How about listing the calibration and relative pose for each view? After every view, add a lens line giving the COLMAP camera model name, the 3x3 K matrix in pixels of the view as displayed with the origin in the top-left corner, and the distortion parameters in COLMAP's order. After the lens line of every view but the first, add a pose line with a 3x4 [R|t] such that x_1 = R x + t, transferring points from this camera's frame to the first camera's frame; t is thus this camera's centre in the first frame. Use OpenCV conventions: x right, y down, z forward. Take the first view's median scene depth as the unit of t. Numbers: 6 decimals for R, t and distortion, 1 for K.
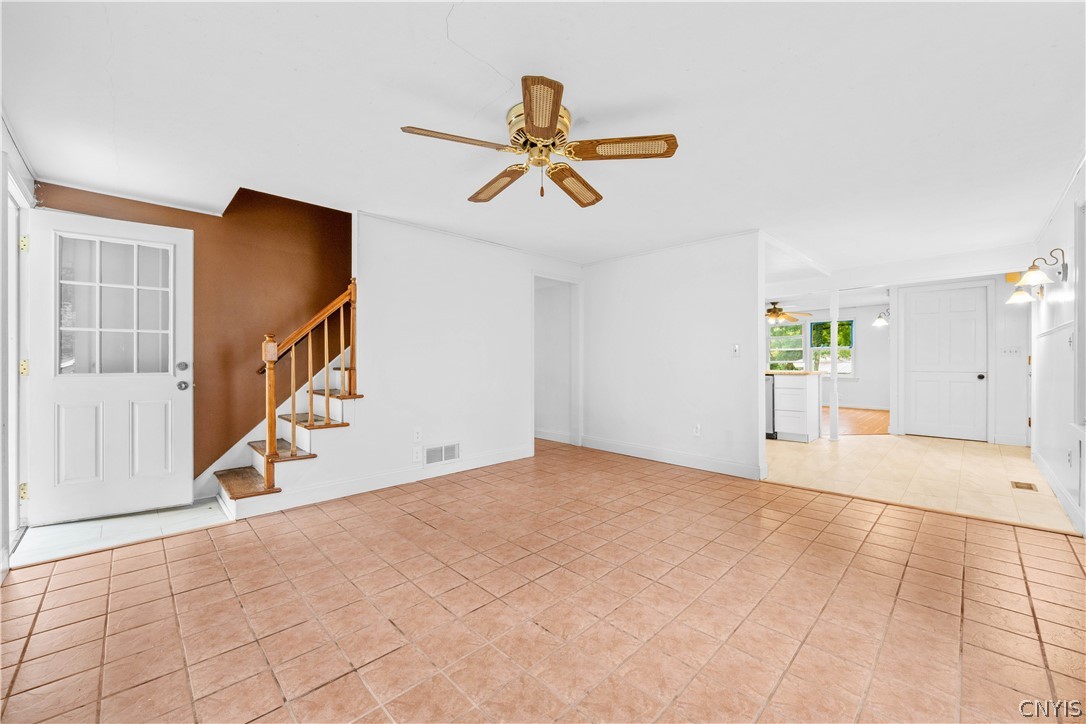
lens RADIAL K [[425.1, 0, 536.6], [0, 425.1, 361.4], [0, 0, 1]] dist [-0.000835, -0.000745]
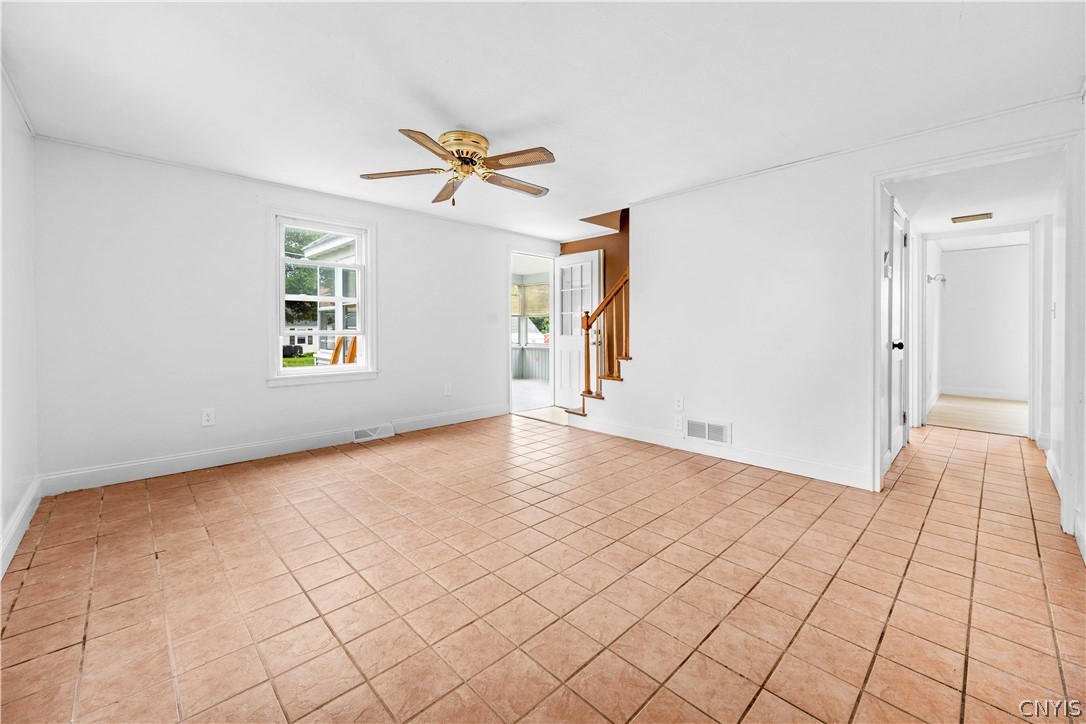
lens RADIAL K [[425.1, 0, 533.0], [0, 425.1, 334.5], [0, 0, 1]] dist [-0.000835, -0.000745]
pose [[-0.006760, 0.011450, -0.999912, 1.028964], [0.004166, 0.999926, 0.011422, 0.001088], [0.999968, -0.004088, -0.006807, 0.966230]]
